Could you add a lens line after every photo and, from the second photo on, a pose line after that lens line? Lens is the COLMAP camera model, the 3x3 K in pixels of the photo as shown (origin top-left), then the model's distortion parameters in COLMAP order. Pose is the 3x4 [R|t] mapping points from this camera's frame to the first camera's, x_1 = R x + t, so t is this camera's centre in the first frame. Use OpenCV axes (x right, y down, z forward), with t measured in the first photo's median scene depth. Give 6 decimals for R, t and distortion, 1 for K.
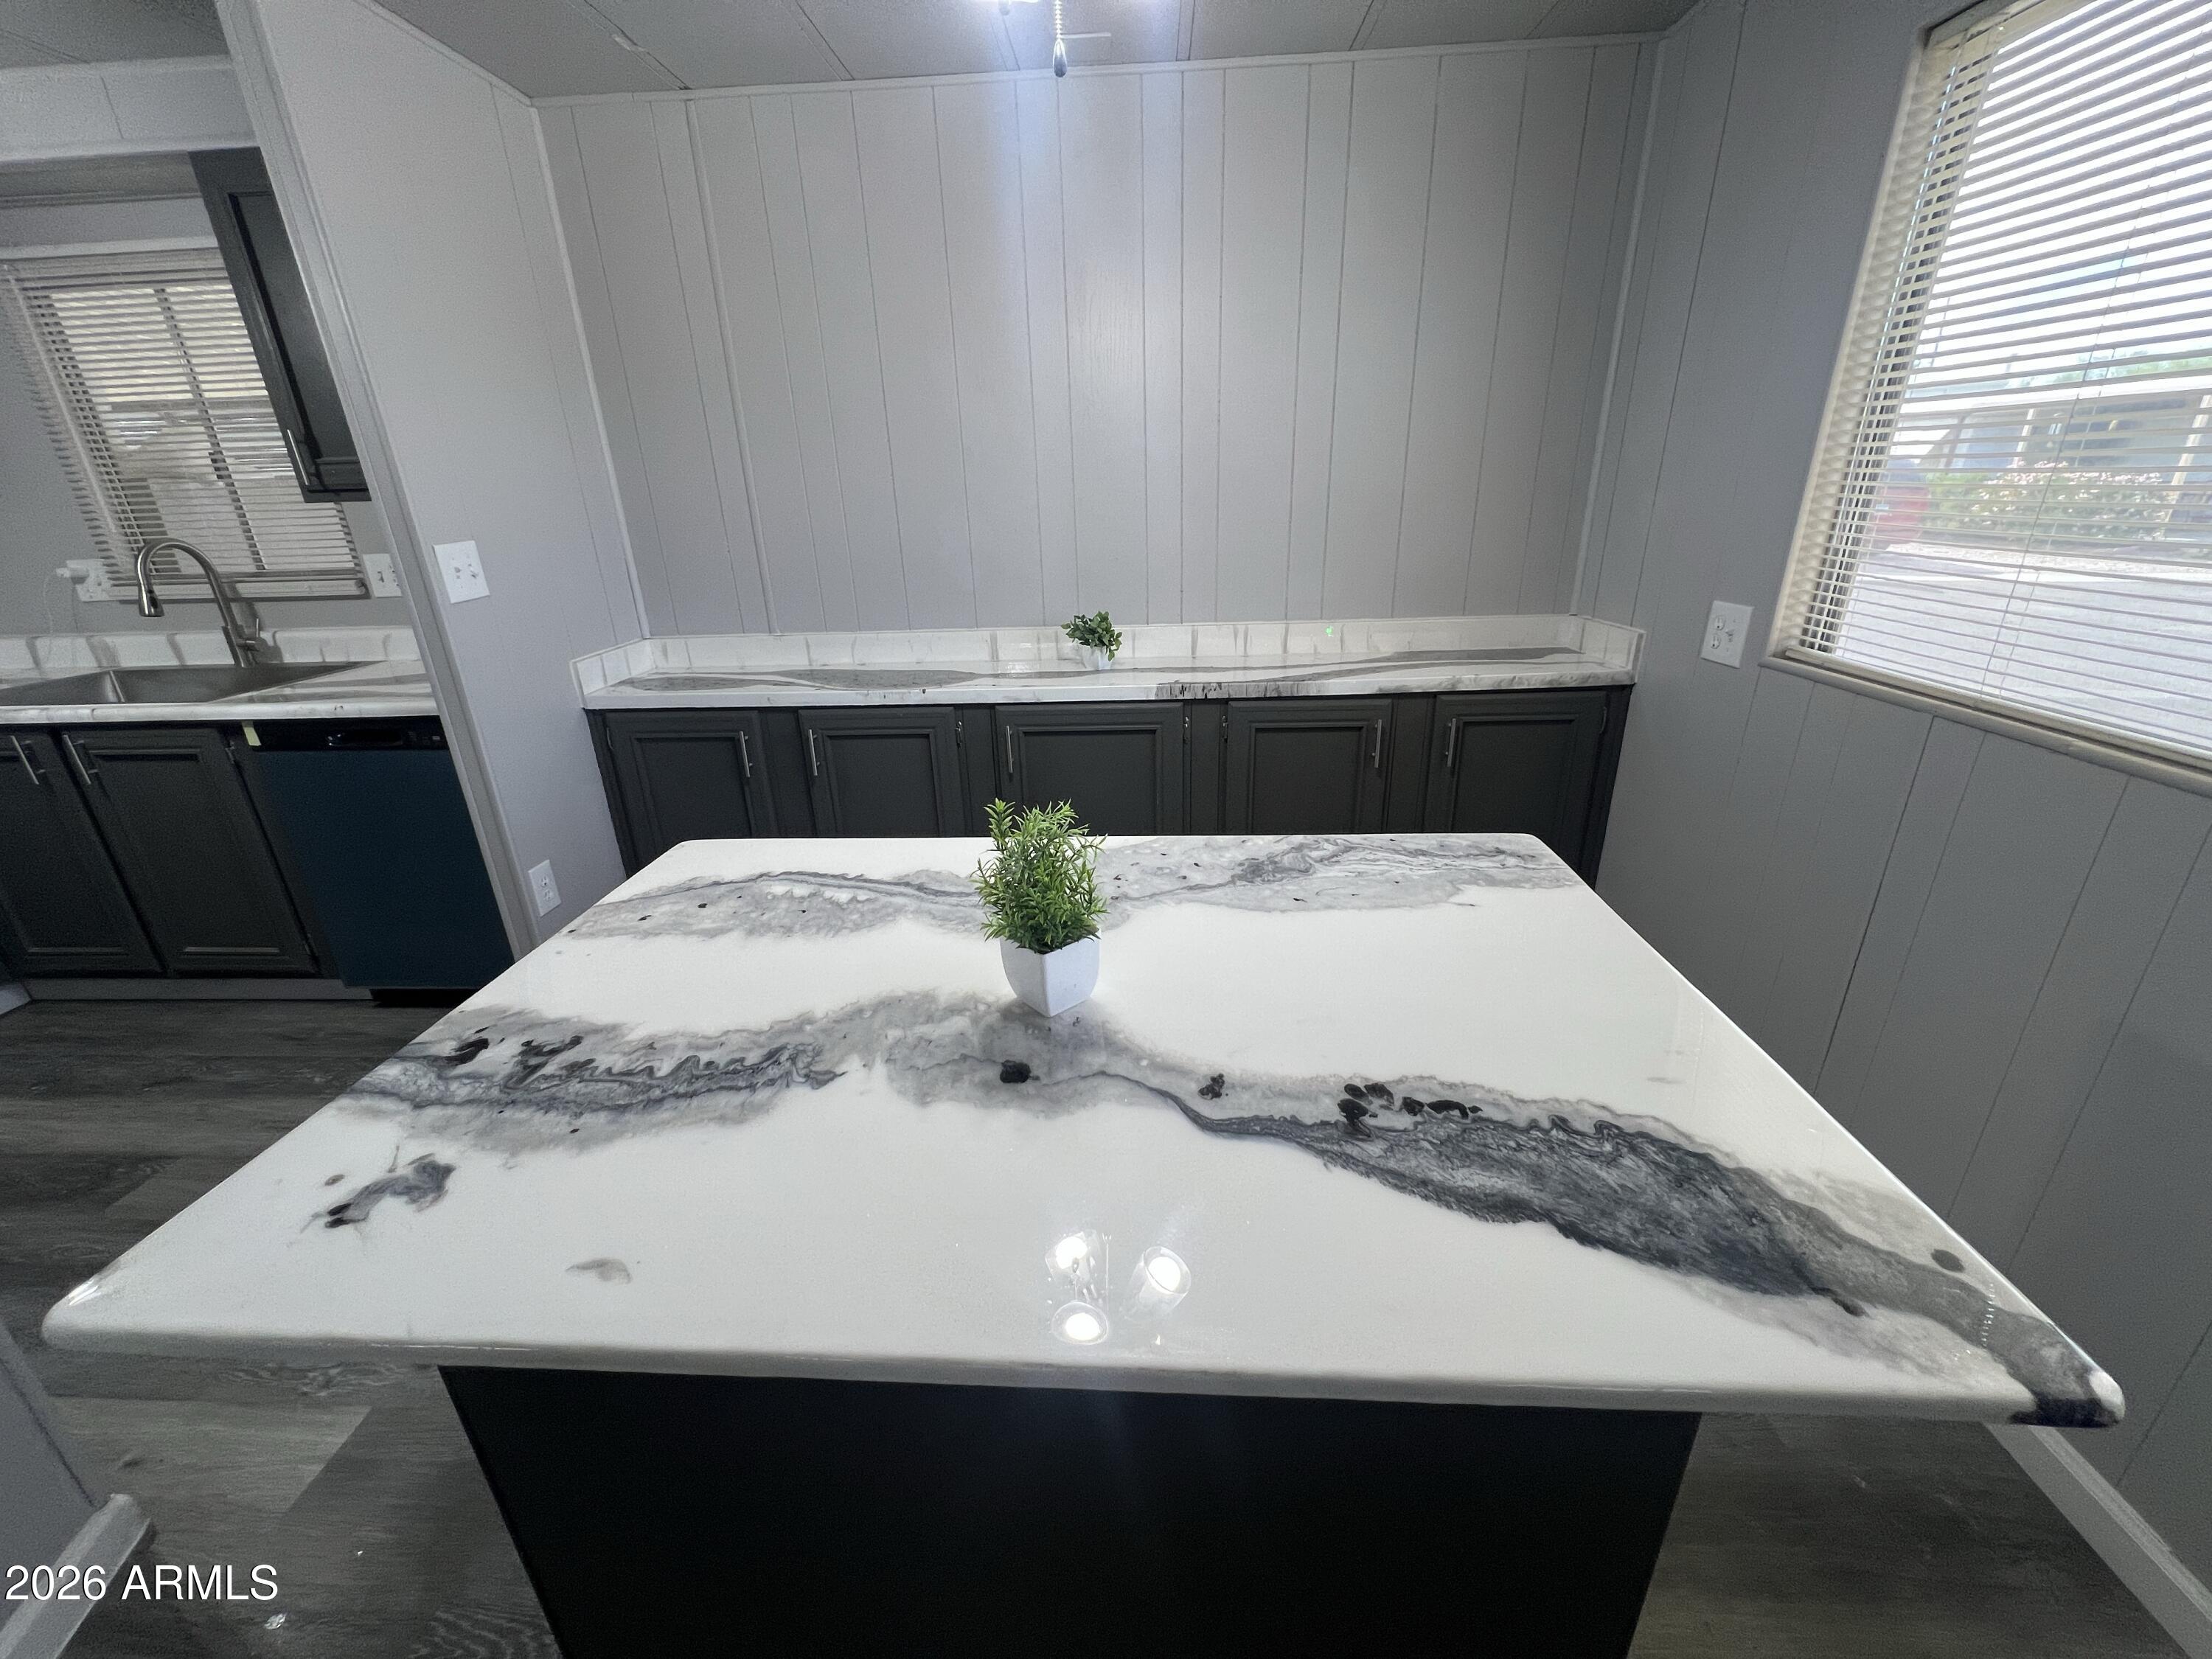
lens RADIAL K [[887.1, 0, 1100.7], [0, 887.1, 828.4], [0, 0, 1]] dist [0.000434, 0.000289]
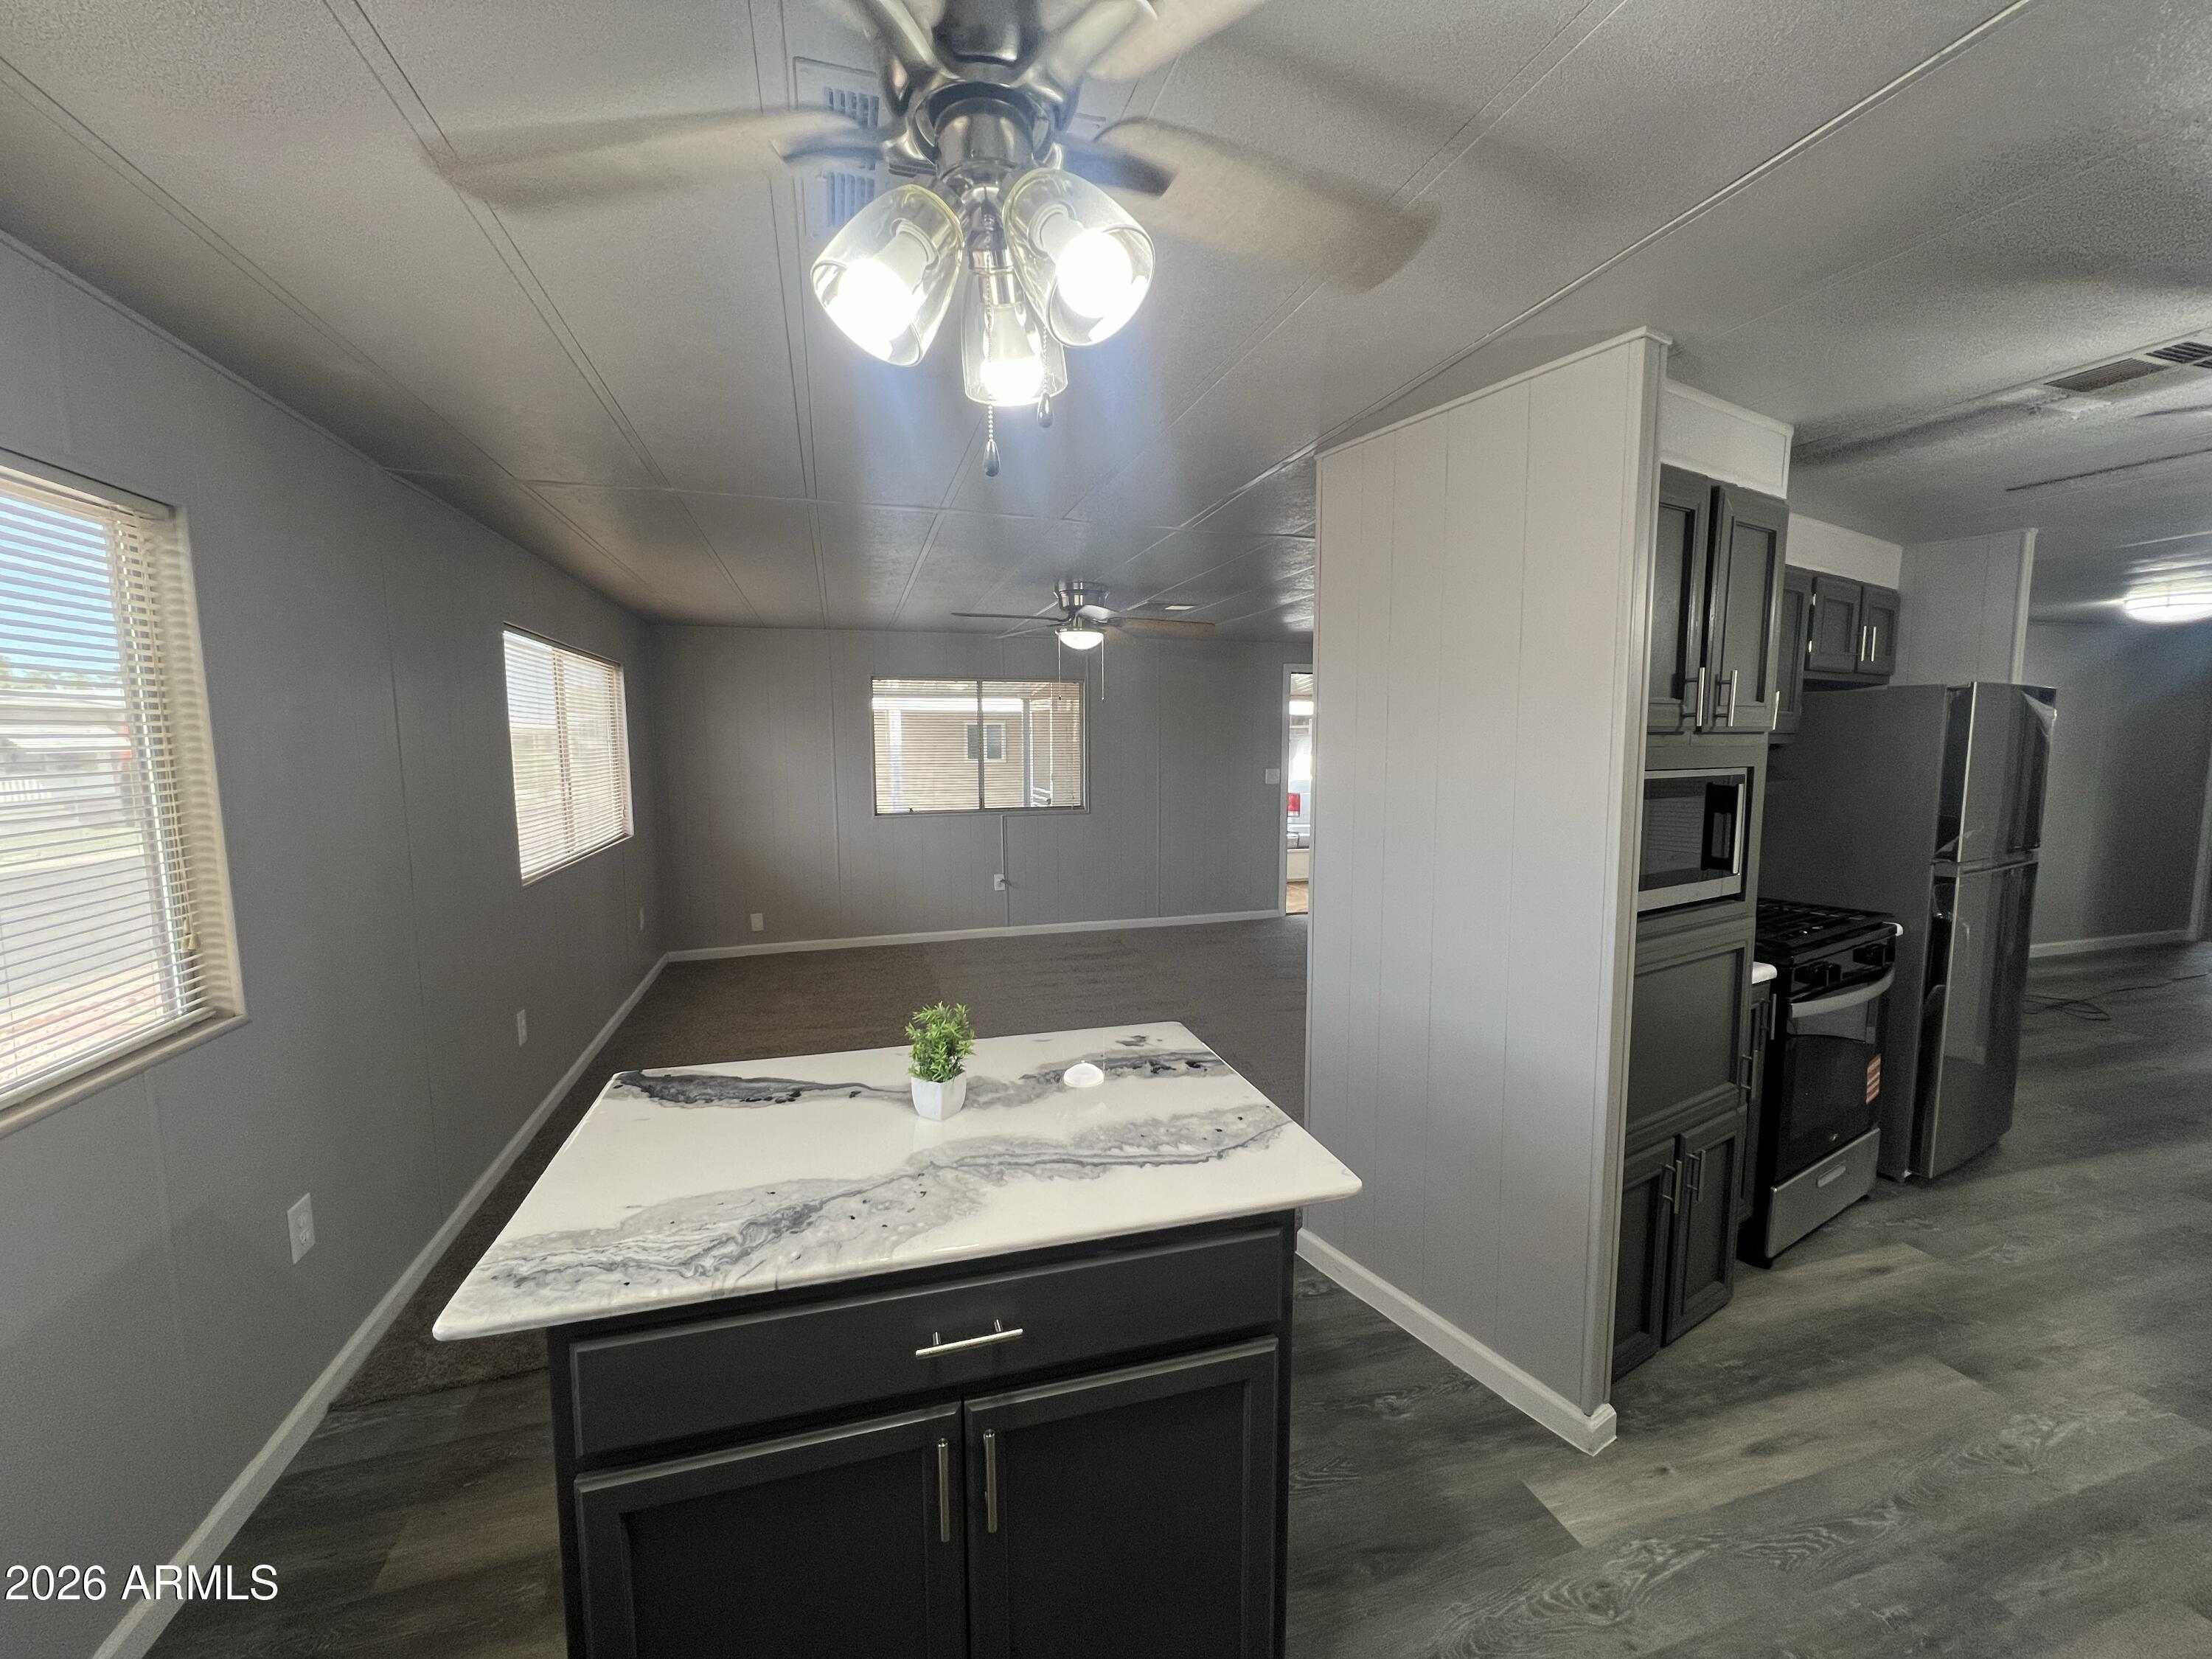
lens RADIAL K [[887.1, 0, 1100.7], [0, 887.1, 828.4], [0, 0, 1]] dist [0.000434, 0.000289]
pose [[-0.943771, 0.067199, -0.323699, 0.198725], [-0.087719, 0.893130, 0.441163, -1.250219], [0.318751, 0.444751, -0.837015, 2.525406]]
